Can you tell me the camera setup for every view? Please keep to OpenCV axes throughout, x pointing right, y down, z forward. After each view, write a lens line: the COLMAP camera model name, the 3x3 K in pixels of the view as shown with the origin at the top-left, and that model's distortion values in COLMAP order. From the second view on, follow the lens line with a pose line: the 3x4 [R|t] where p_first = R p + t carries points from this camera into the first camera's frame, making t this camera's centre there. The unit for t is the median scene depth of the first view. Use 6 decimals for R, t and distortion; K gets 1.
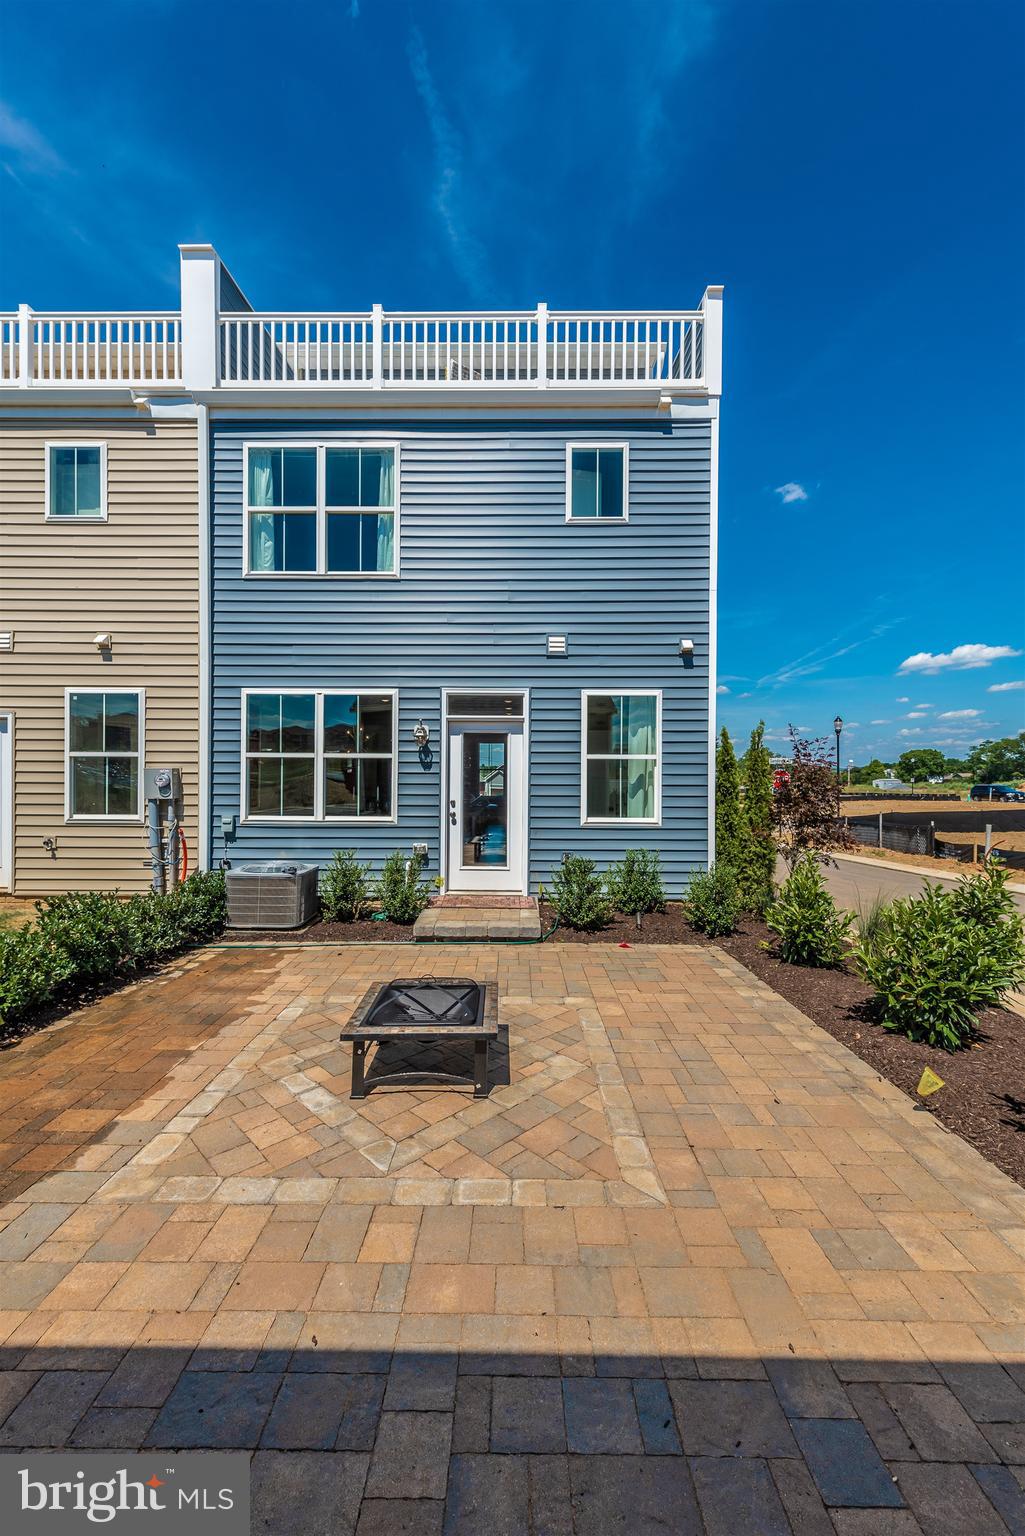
lens RADIAL K [[604.2, 0, 506.0], [0, 604.2, 768.5], [0, 0, 1]] dist [0.018341, -0.006786]
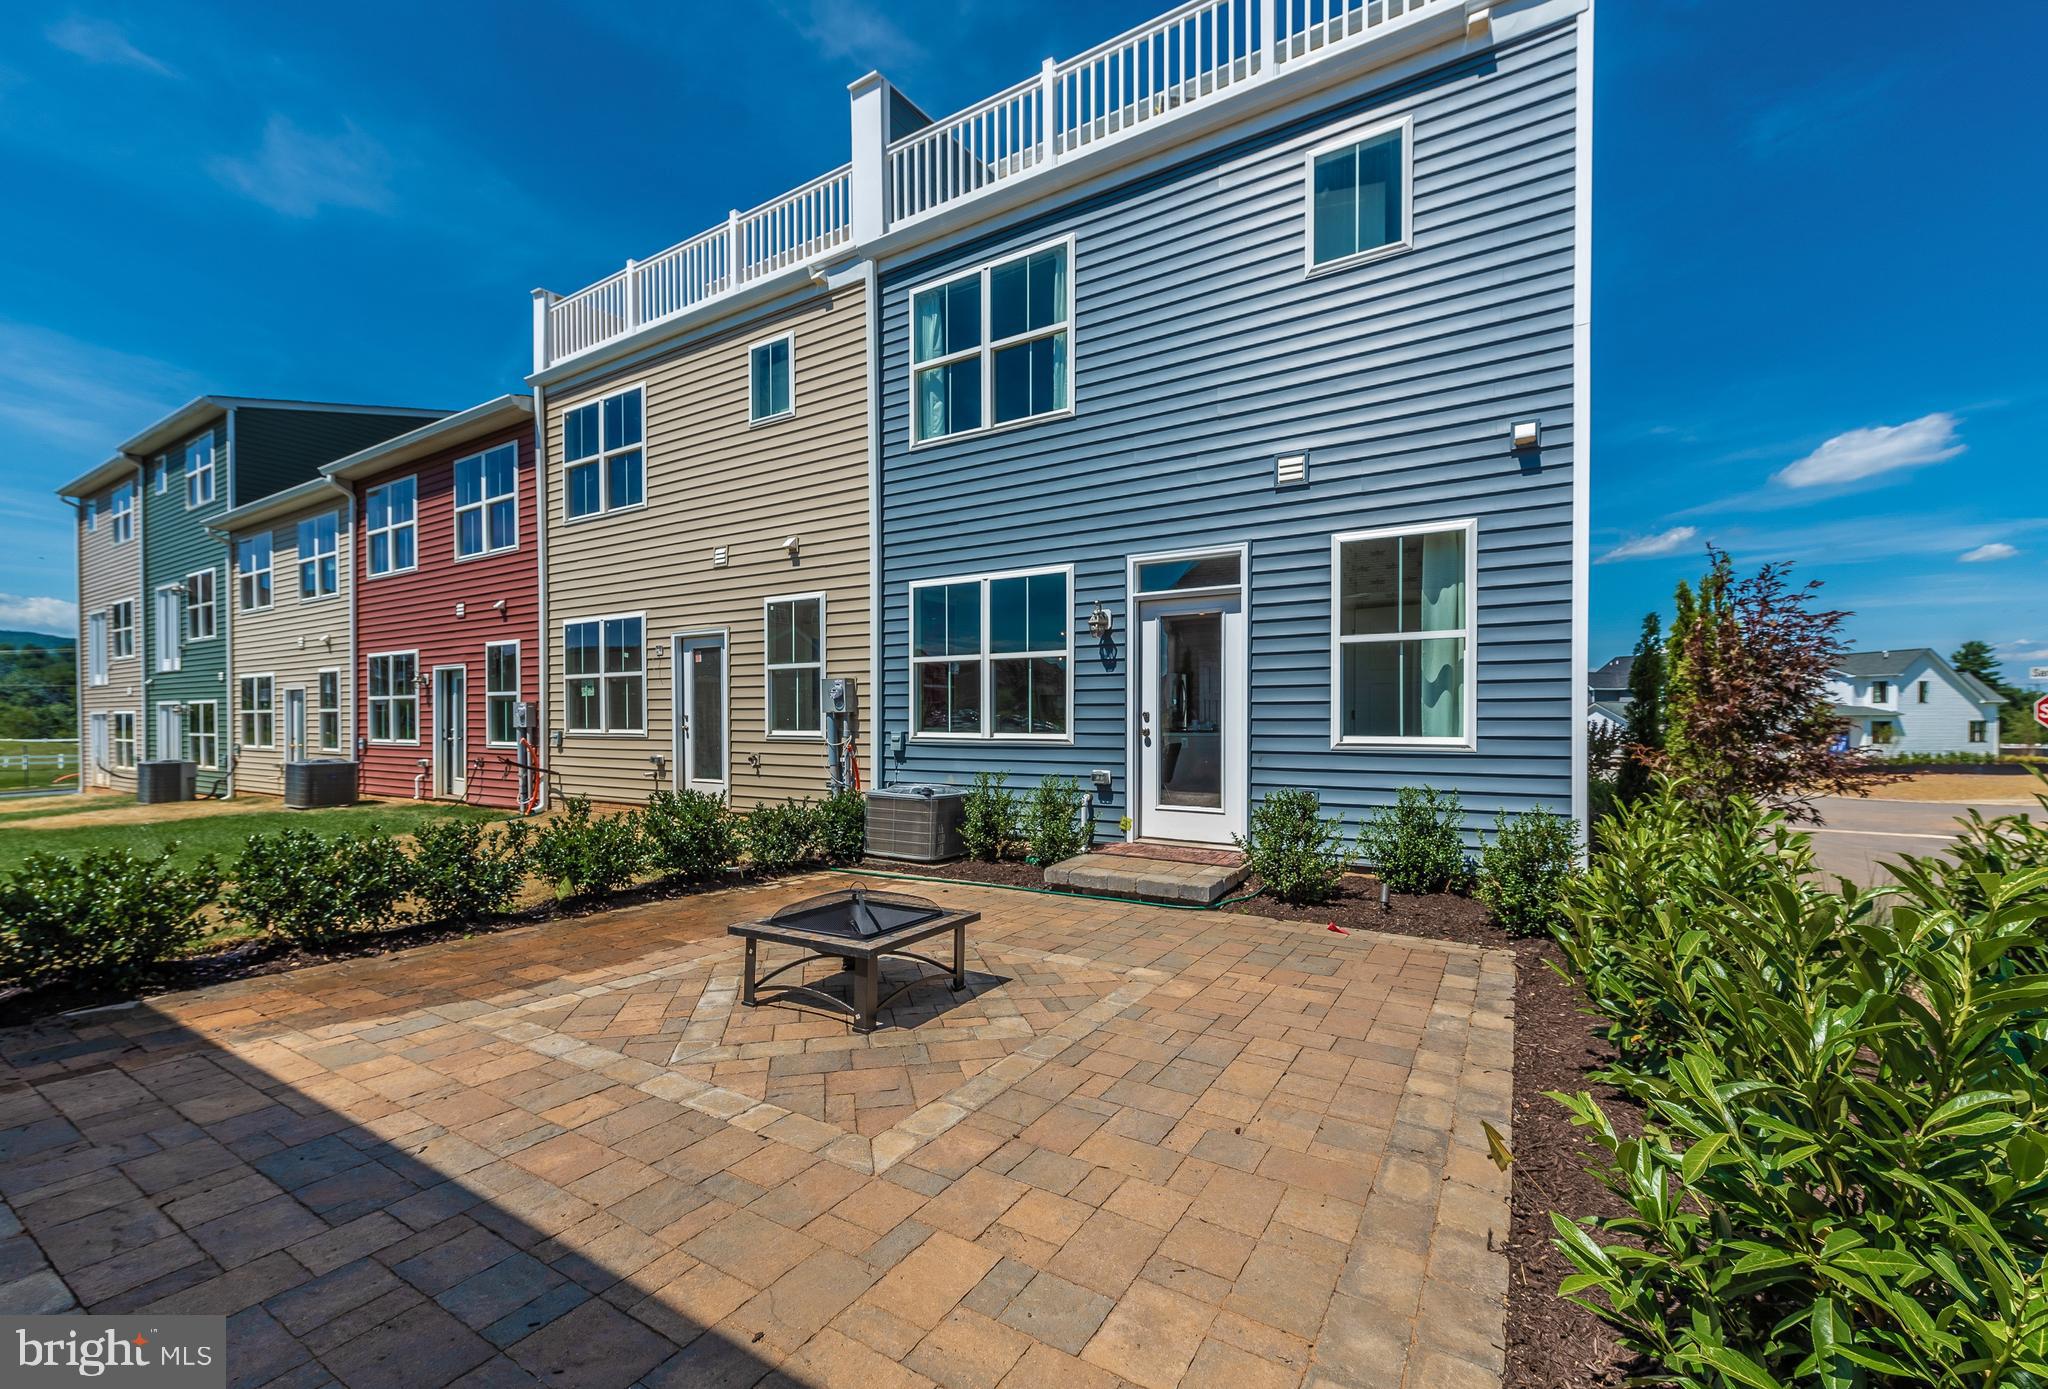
lens RADIAL K [[824.7, 0, 1015.6], [0, 824.7, 724.2], [0, 0, 1]] dist [0.008937, -0.000244]
pose [[0.859377, -0.002599, -0.511336, 0.283305], [0.006910, 0.999955, 0.006531, 0.060723], [0.511295, -0.009146, 0.859356, 0.084211]]
